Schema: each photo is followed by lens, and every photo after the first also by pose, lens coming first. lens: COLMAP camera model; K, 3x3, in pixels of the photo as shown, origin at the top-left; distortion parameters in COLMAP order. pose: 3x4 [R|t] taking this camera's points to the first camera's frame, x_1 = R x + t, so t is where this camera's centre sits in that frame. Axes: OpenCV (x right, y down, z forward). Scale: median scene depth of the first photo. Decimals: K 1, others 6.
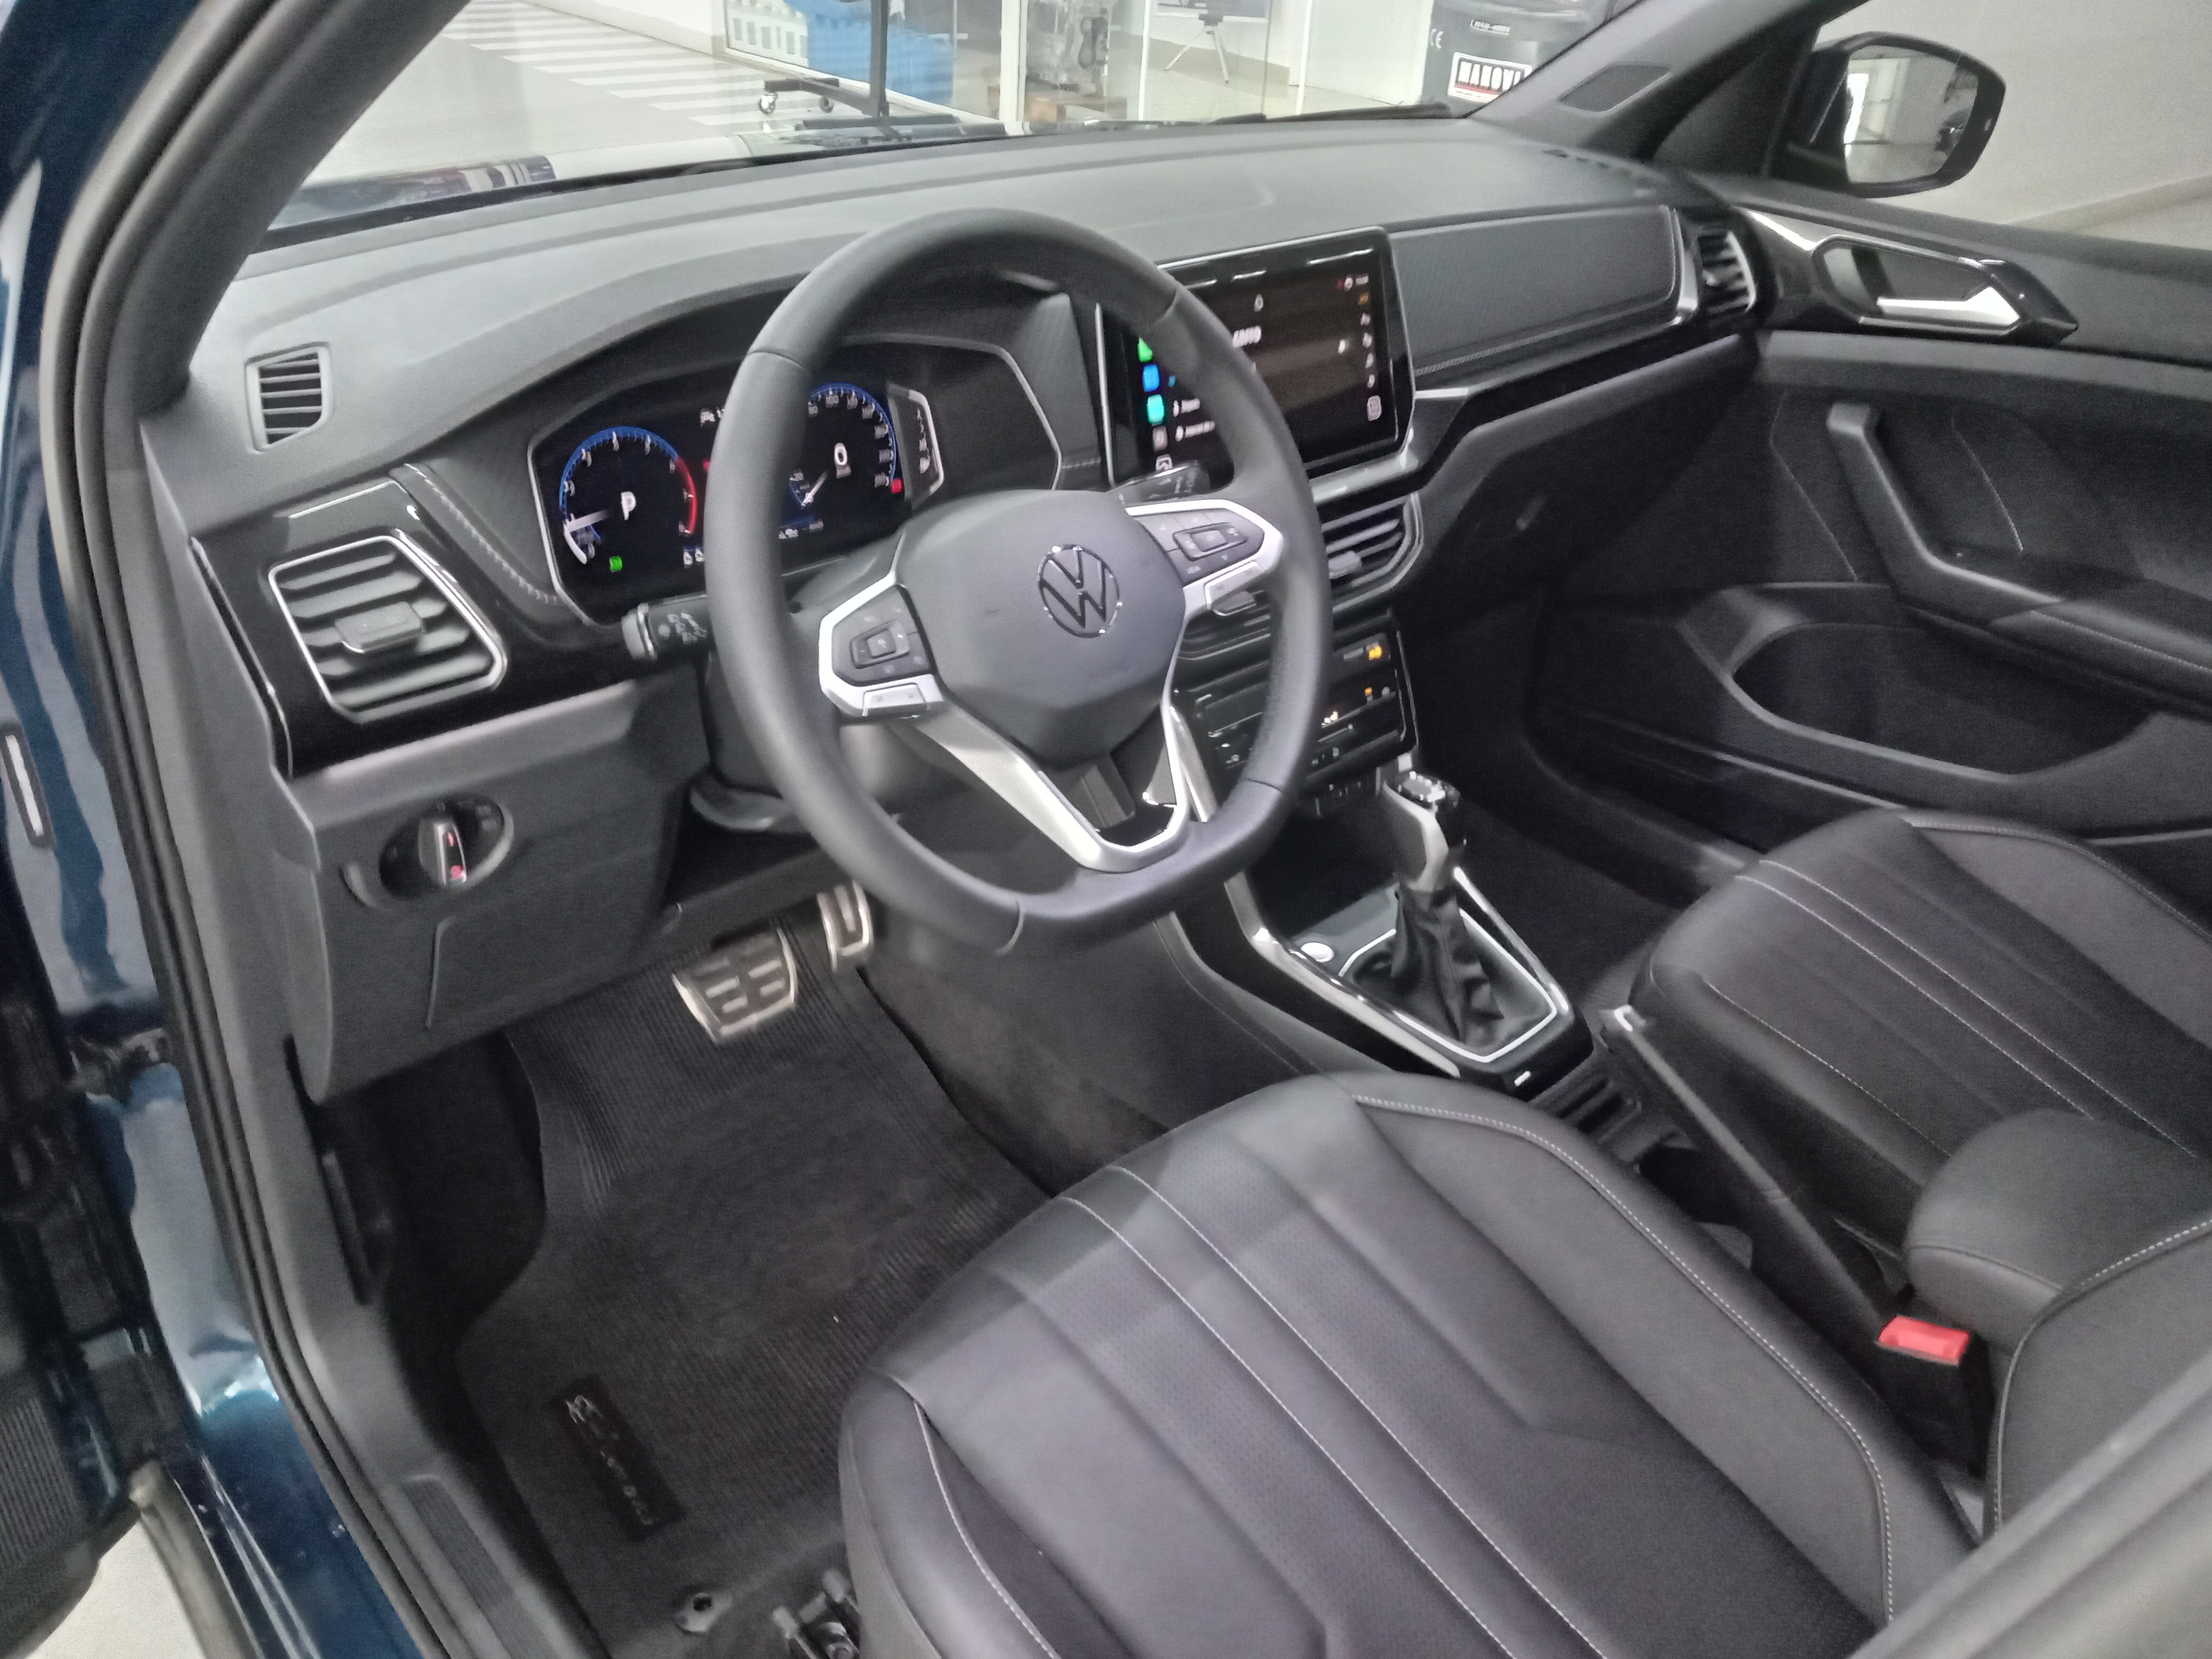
lens RADIAL K [[1627.2, 0, 1106.0], [0, 1627.2, 829.5], [0, 0, 1]] dist [-0.010034, -0.006868]
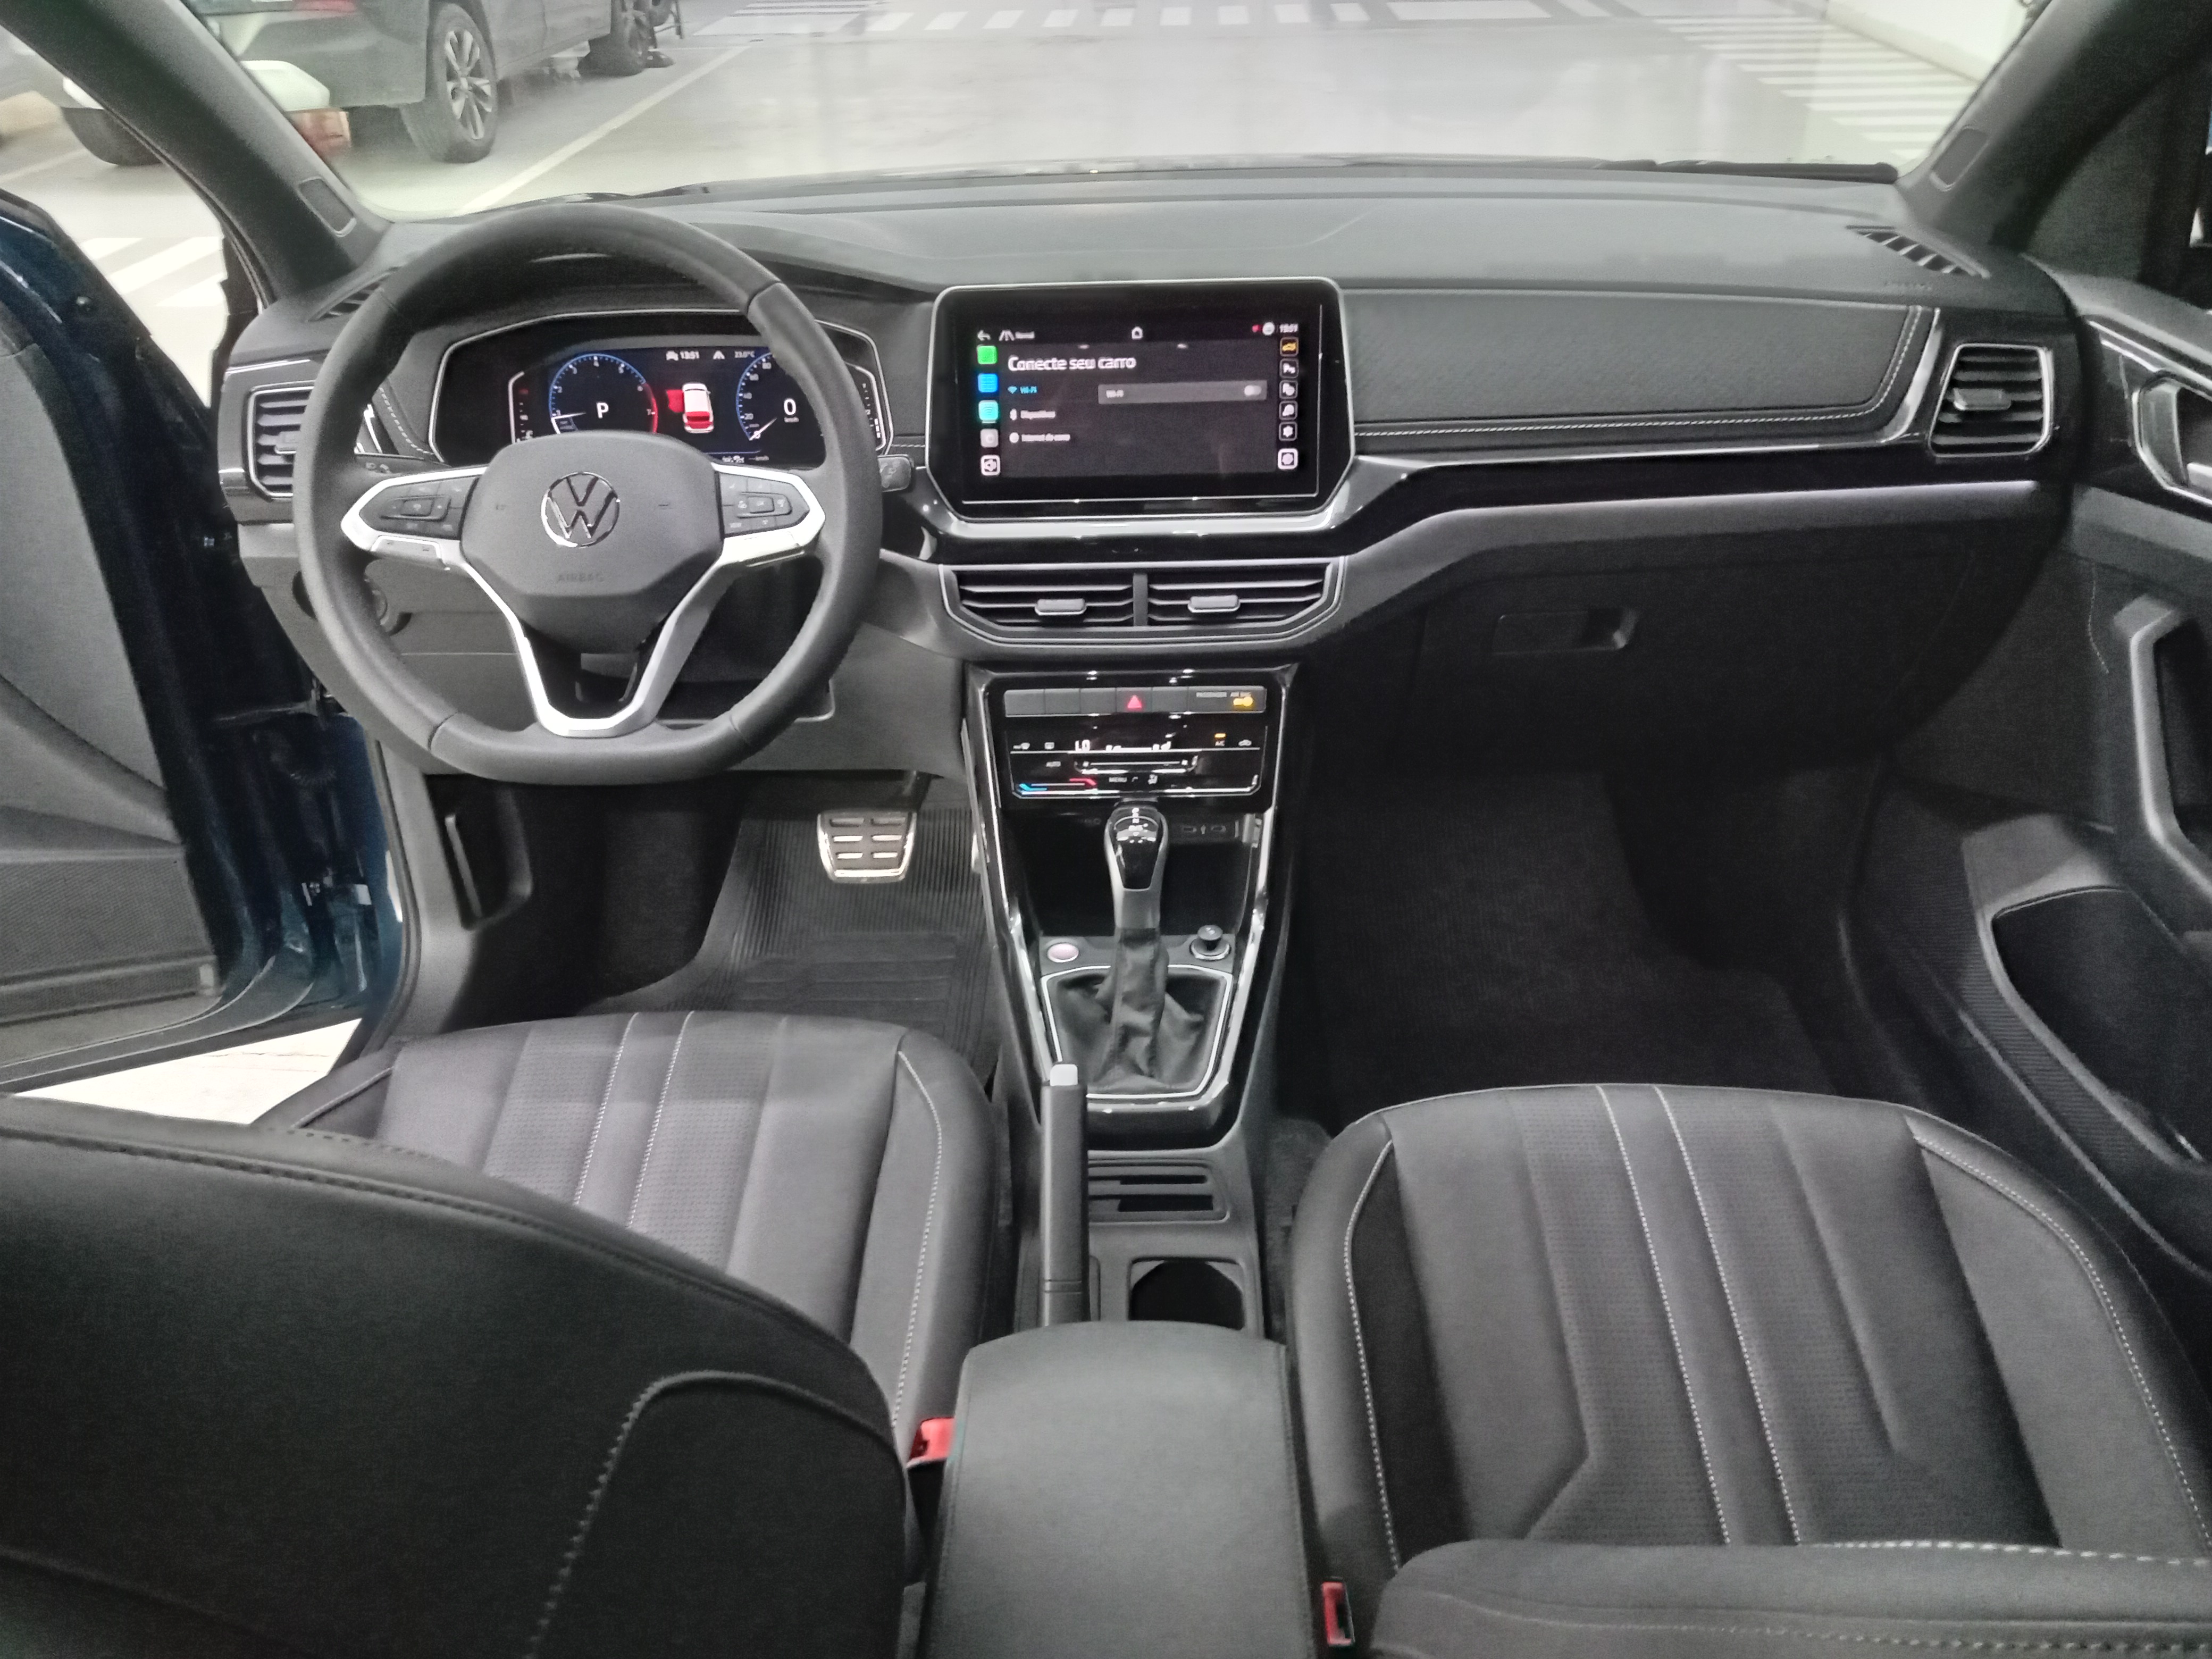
lens RADIAL K [[1645.5, 0, 1184.5], [0, 1645.5, 825.0], [0, 0, 1]] dist [0.002053, 0.000359]
pose [[0.725151, 0.306500, -0.616614, 0.778809], [-0.317661, 0.943397, 0.095358, -0.122078], [0.610939, 0.126725, 0.781469, 0.206885]]
